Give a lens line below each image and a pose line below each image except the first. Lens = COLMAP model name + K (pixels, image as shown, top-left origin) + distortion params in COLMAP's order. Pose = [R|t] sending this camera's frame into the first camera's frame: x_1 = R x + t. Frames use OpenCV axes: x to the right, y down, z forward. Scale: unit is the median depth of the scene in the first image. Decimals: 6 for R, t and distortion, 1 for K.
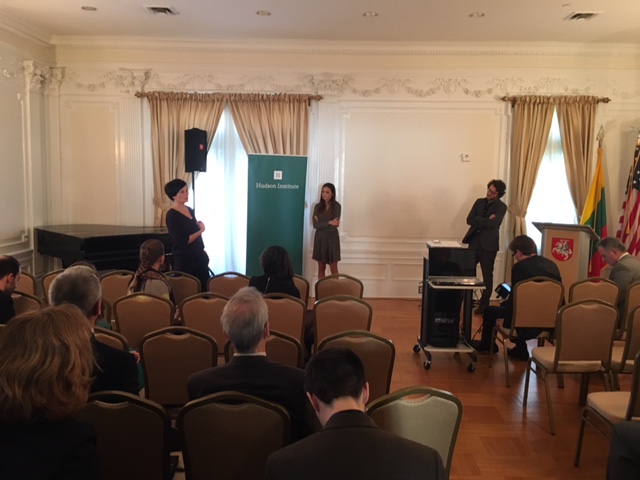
lens RADIAL K [[544.2, 0, 312.7], [0, 544.2, 236.7], [0, 0, 1]] dist [0.071262, -0.110708]
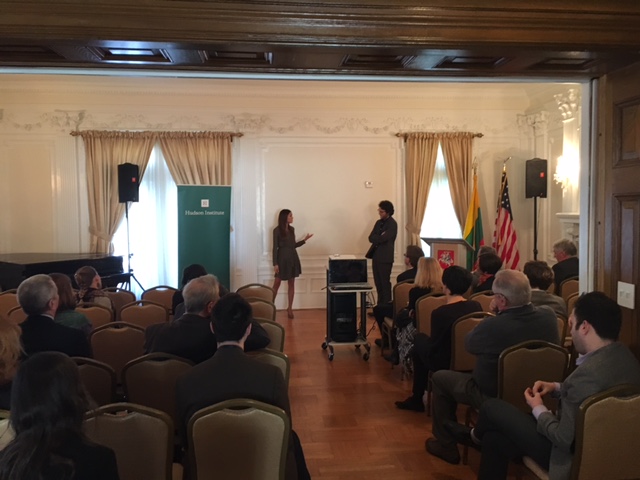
lens RADIAL K [[544.2, 0, 318.2], [0, 544.2, 236.1], [0, 0, 1]] dist [0.071262, -0.110708]
pose [[0.991926, -0.030977, 0.122977, 0.026774], [0.036399, 0.998450, -0.042097, 0.010530], [-0.121482, 0.046233, 0.991516, -0.139949]]
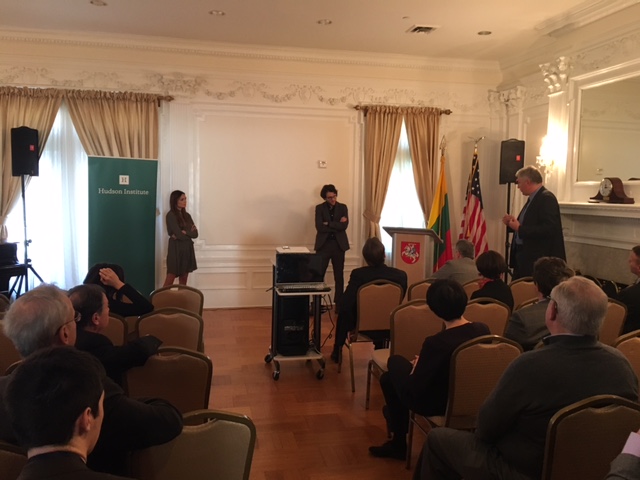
lens RADIAL K [[544.2, 0, 317.5], [0, 544.2, 238.3], [0, 0, 1]] dist [0.071262, -0.110708]
pose [[0.974878, -0.018667, 0.221955, 0.046202], [0.021328, 0.999726, -0.009599, 0.001768], [-0.221715, 0.014091, 0.975010, 0.023841]]
